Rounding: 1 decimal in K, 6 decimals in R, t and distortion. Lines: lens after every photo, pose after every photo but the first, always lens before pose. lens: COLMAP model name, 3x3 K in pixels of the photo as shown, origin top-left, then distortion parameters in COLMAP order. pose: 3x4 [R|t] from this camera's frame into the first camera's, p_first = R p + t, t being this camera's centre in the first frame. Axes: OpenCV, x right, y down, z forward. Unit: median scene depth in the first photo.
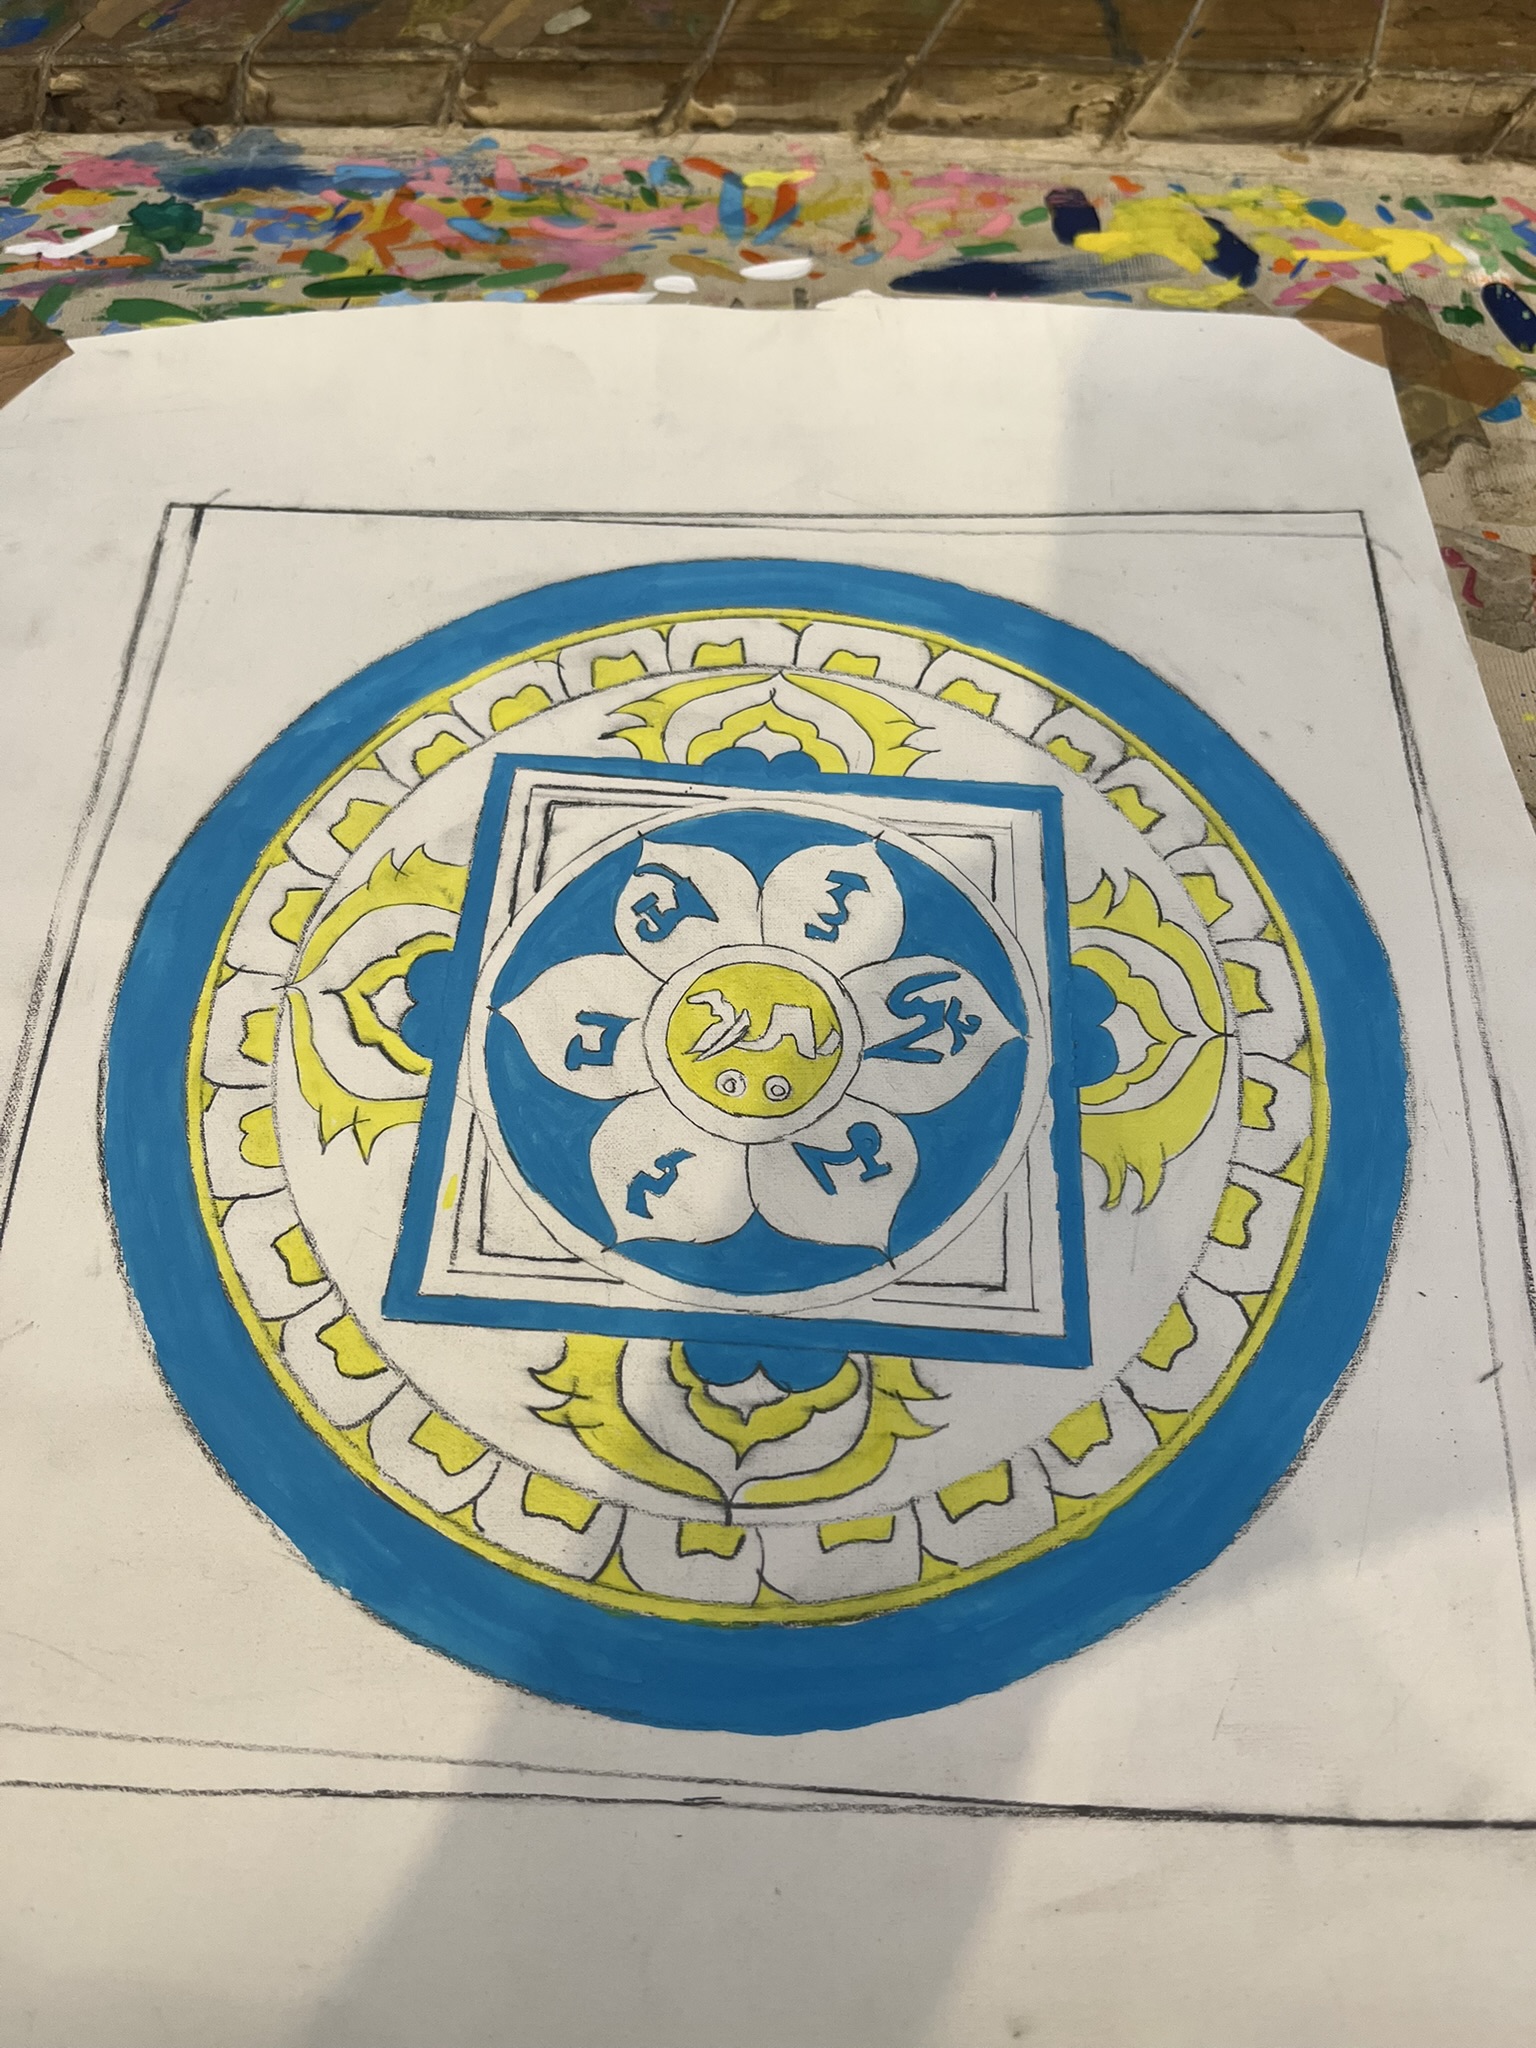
lens RADIAL K [[1555.7, 0, 771.0], [0, 1555.7, 1022.7], [0, 0, 1]] dist [0.005259, 0.002783]
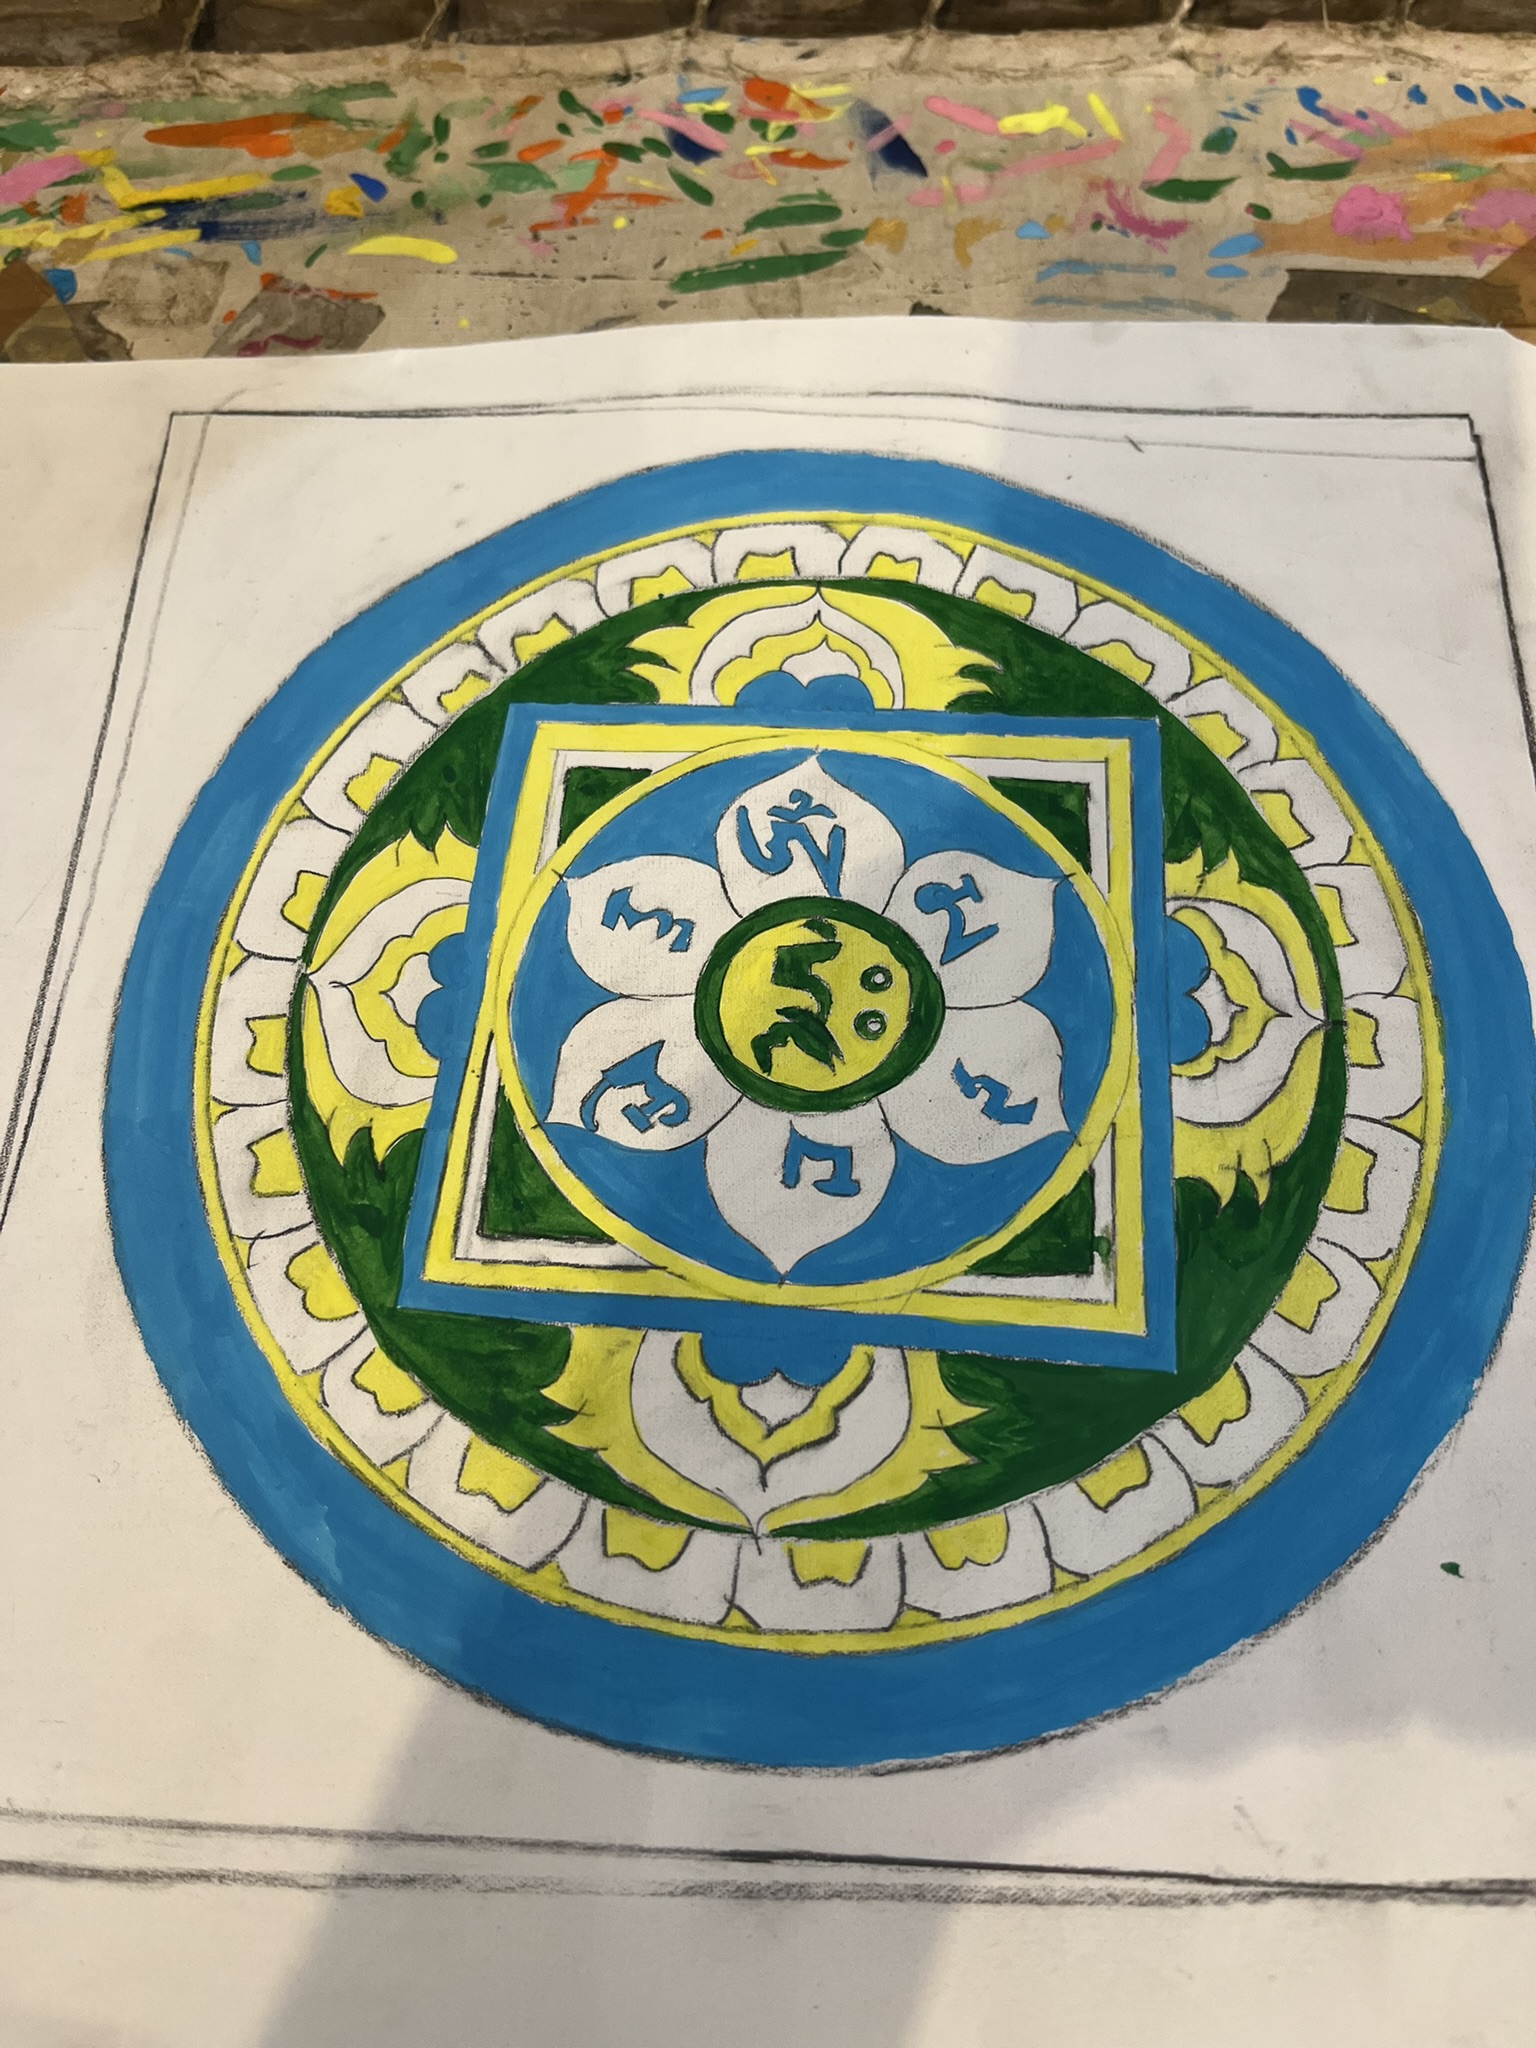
lens RADIAL K [[1555.7, 0, 769.8], [0, 1555.7, 1025.4], [0, 0, 1]] dist [0.005259, 0.002783]
pose [[0.018743, -0.909282, 0.415759, -0.402045], [0.902788, 0.194096, 0.383797, -0.360832], [-0.429677, 0.368149, 0.824527, 0.273016]]
